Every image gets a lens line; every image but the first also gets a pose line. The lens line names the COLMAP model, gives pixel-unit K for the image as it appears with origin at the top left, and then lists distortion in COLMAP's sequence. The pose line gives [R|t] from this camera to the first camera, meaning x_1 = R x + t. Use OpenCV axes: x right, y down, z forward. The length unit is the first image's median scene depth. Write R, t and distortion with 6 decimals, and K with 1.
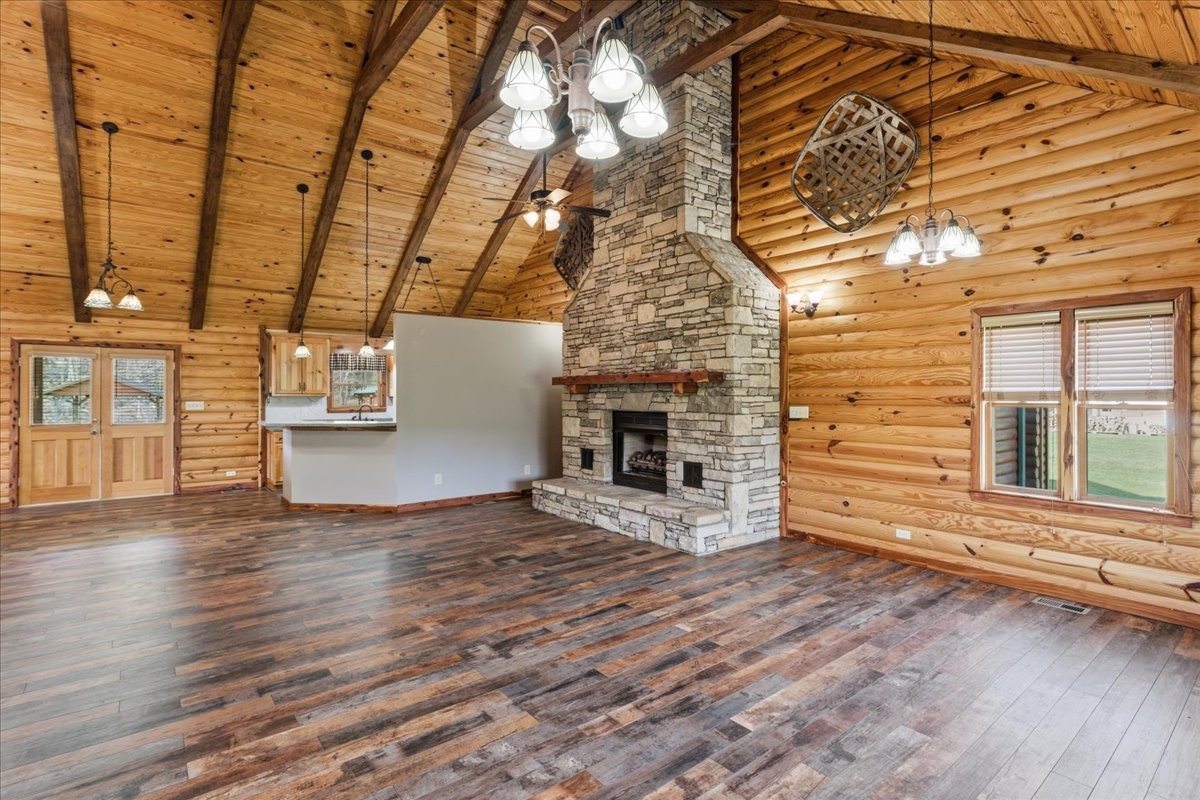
lens RADIAL K [[589.5, 0, 610.5], [0, 589.5, 394.7], [0, 0, 1]] dist [0.001207, 0.000471]
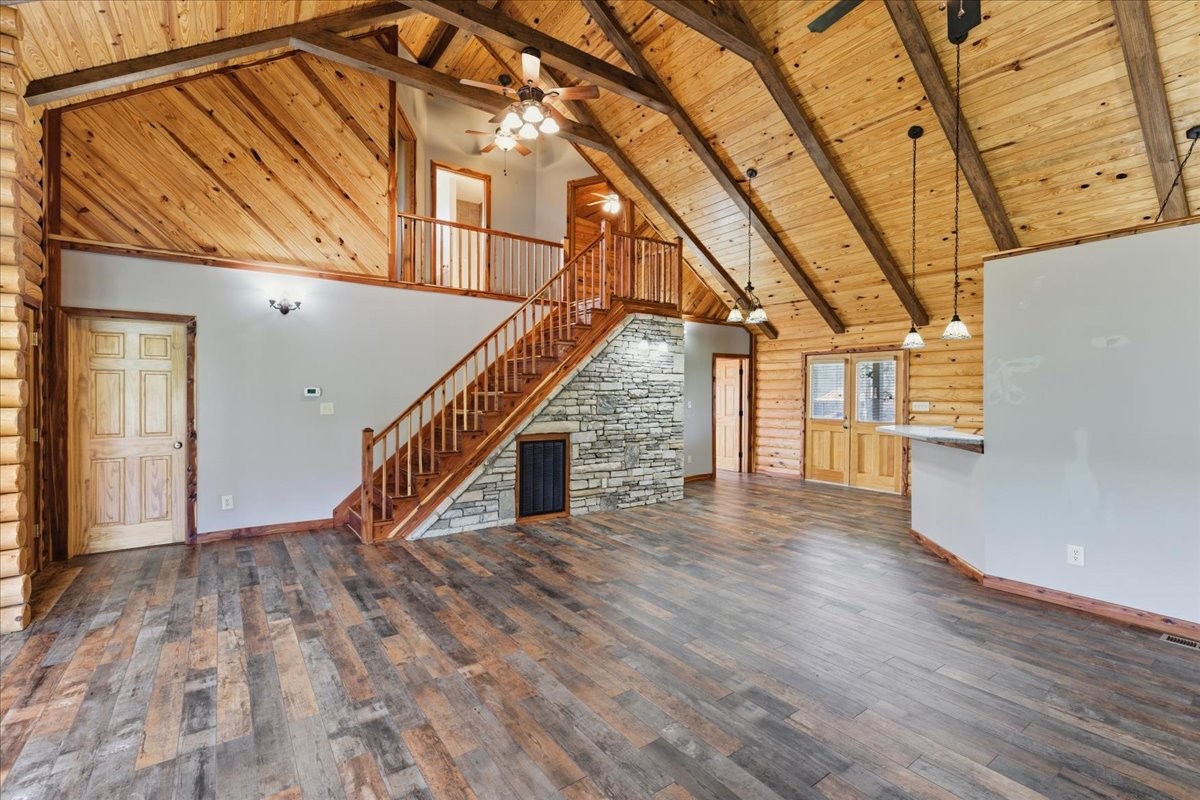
lens RADIAL K [[535.0, 0, 600.9], [0, 535.0, 397.8], [0, 0, 1]] dist [-0.004422, 0.001728]
pose [[-0.073770, 0.006015, -0.997257, 0.270664], [-0.004492, 0.999970, 0.006364, 0.002314], [0.997265, 0.004949, -0.073741, 0.778265]]
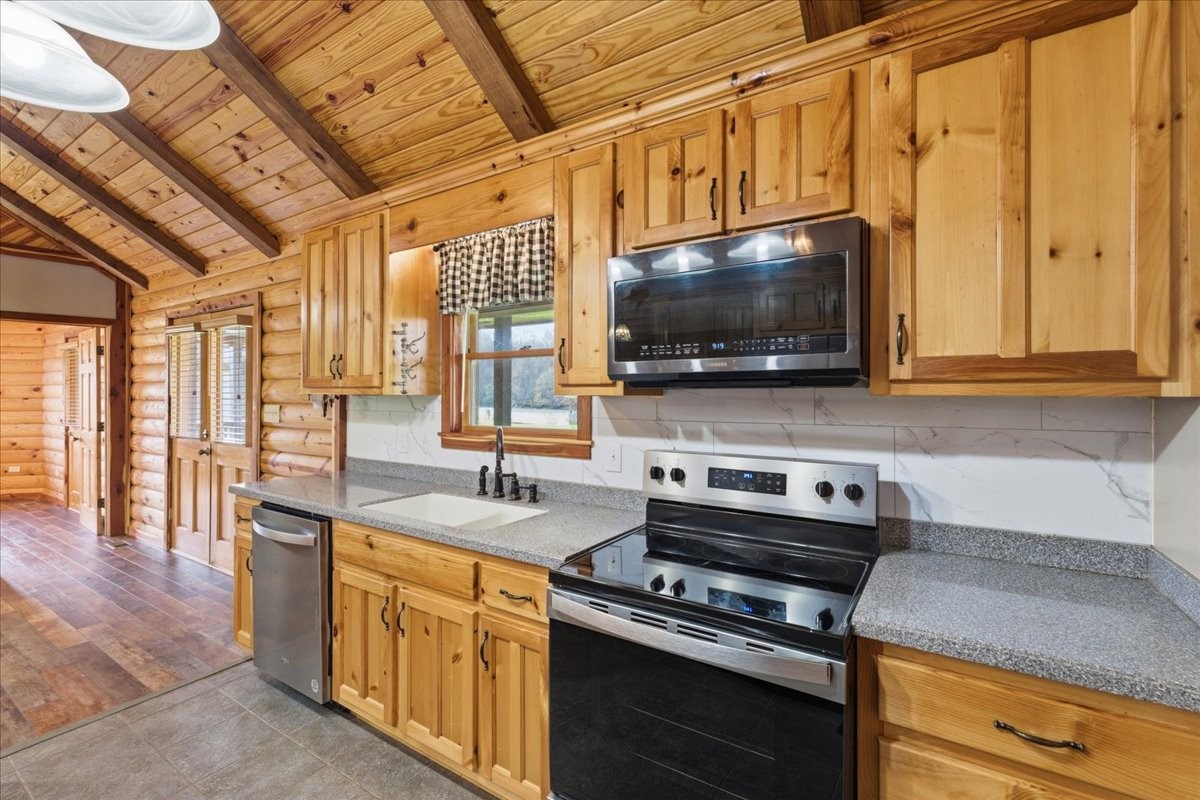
lens RADIAL K [[535.0, 0, 606.2], [0, 535.0, 394.7], [0, 0, 1]] dist [-0.004422, 0.001728]
pose [[0.317471, 0.004909, -0.948255, -0.286602], [0.002465, 0.999979, 0.006002, 0.002290], [0.948265, -0.004243, 0.317452, 1.601361]]
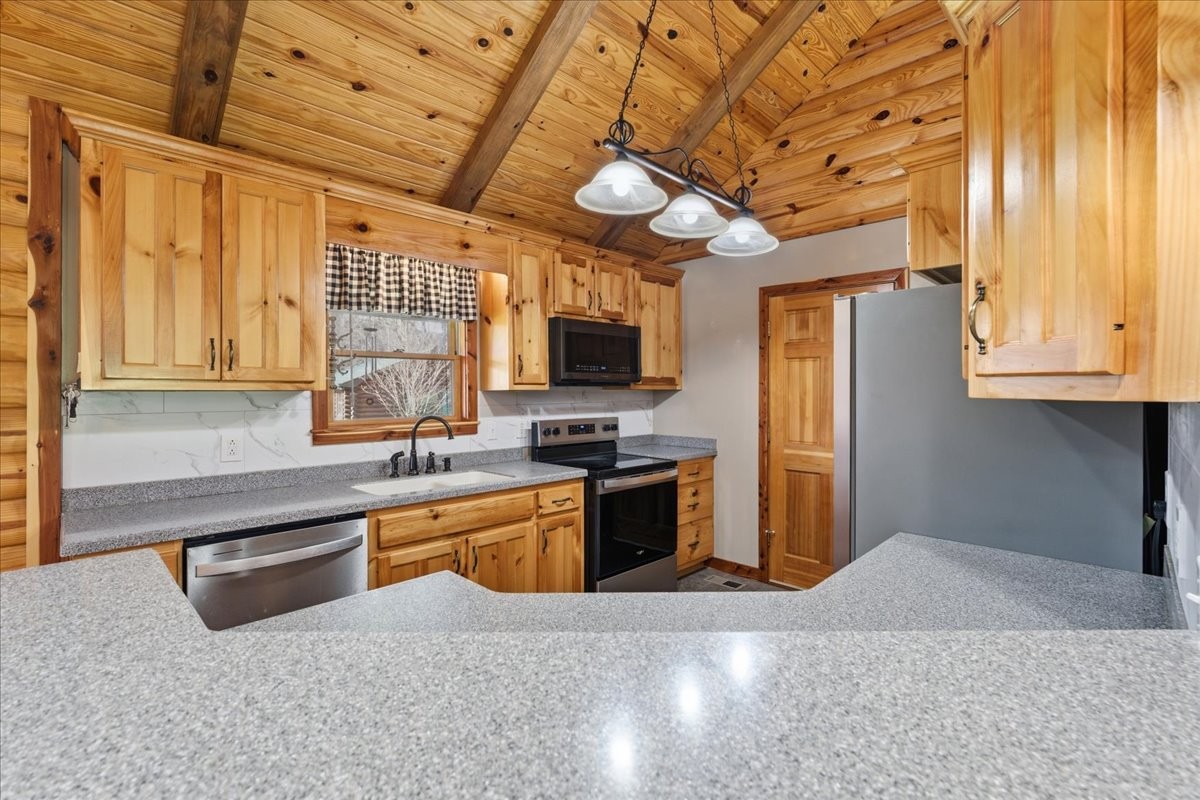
lens RADIAL K [[535.0, 0, 604.9], [0, 535.0, 389.1], [0, 0, 1]] dist [-0.004422, 0.001728]
pose [[0.992653, -0.000692, 0.120994, -0.586057], [0.000489, 0.999998, 0.001712, 0.002750], [-0.120995, -0.001641, 0.992652, 1.139739]]
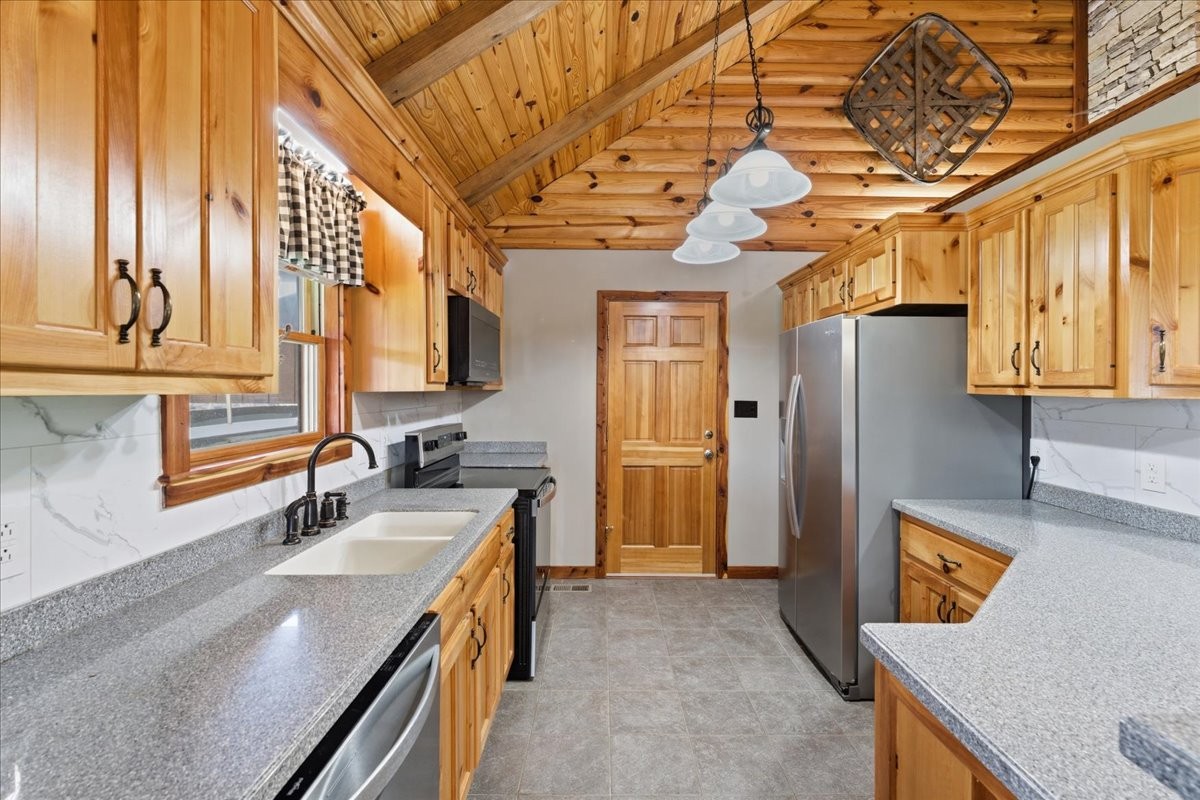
lens RADIAL K [[535.0, 0, 607.9], [0, 535.0, 385.6], [0, 0, 1]] dist [-0.004422, 0.001728]
pose [[0.616672, 0.005894, 0.787198, -0.833721], [-0.004208, 0.999982, -0.004190, 0.001618], [-0.787209, -0.000729, 0.616686, 1.342219]]
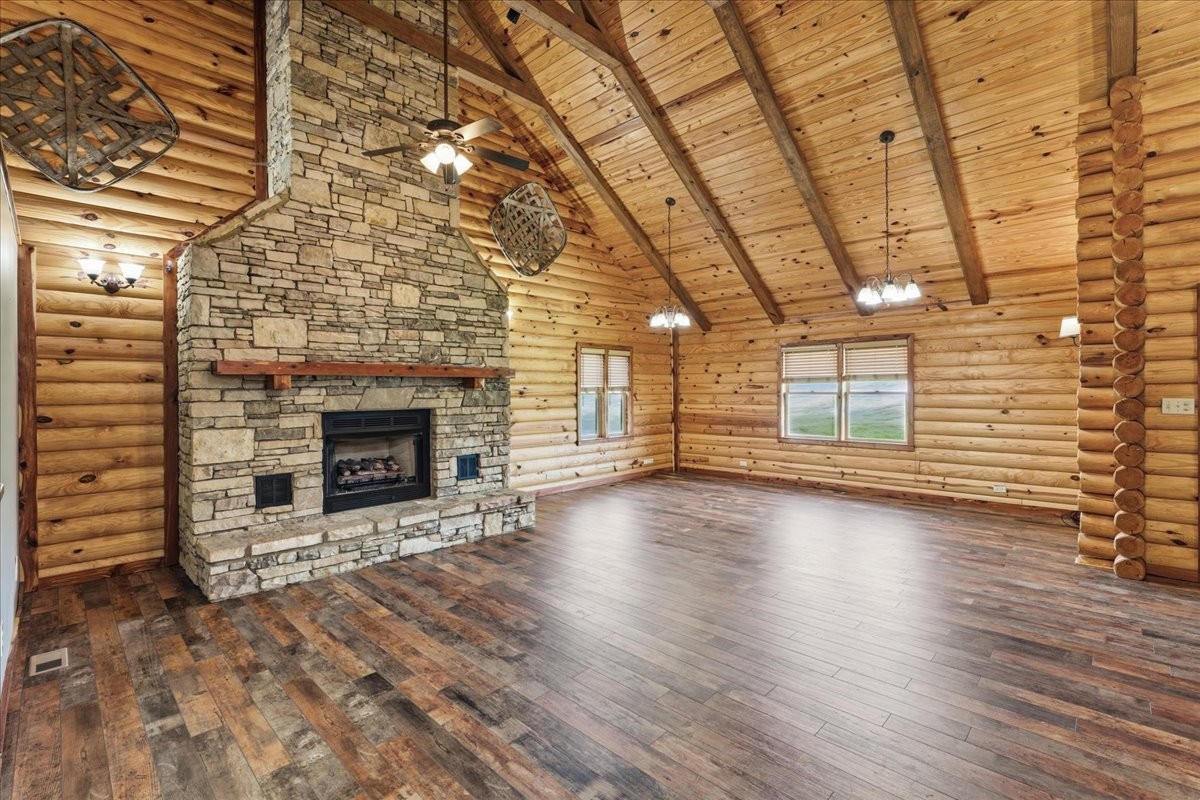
lens RADIAL K [[535.0, 0, 620.3], [0, 535.0, 393.4], [0, 0, 1]] dist [-0.004422, 0.001728]
pose [[-0.141208, -0.006306, 0.989960, -0.827337], [0.008694, 0.999933, 0.007610, 0.001935], [-0.989942, 0.009681, -0.141143, 0.872067]]
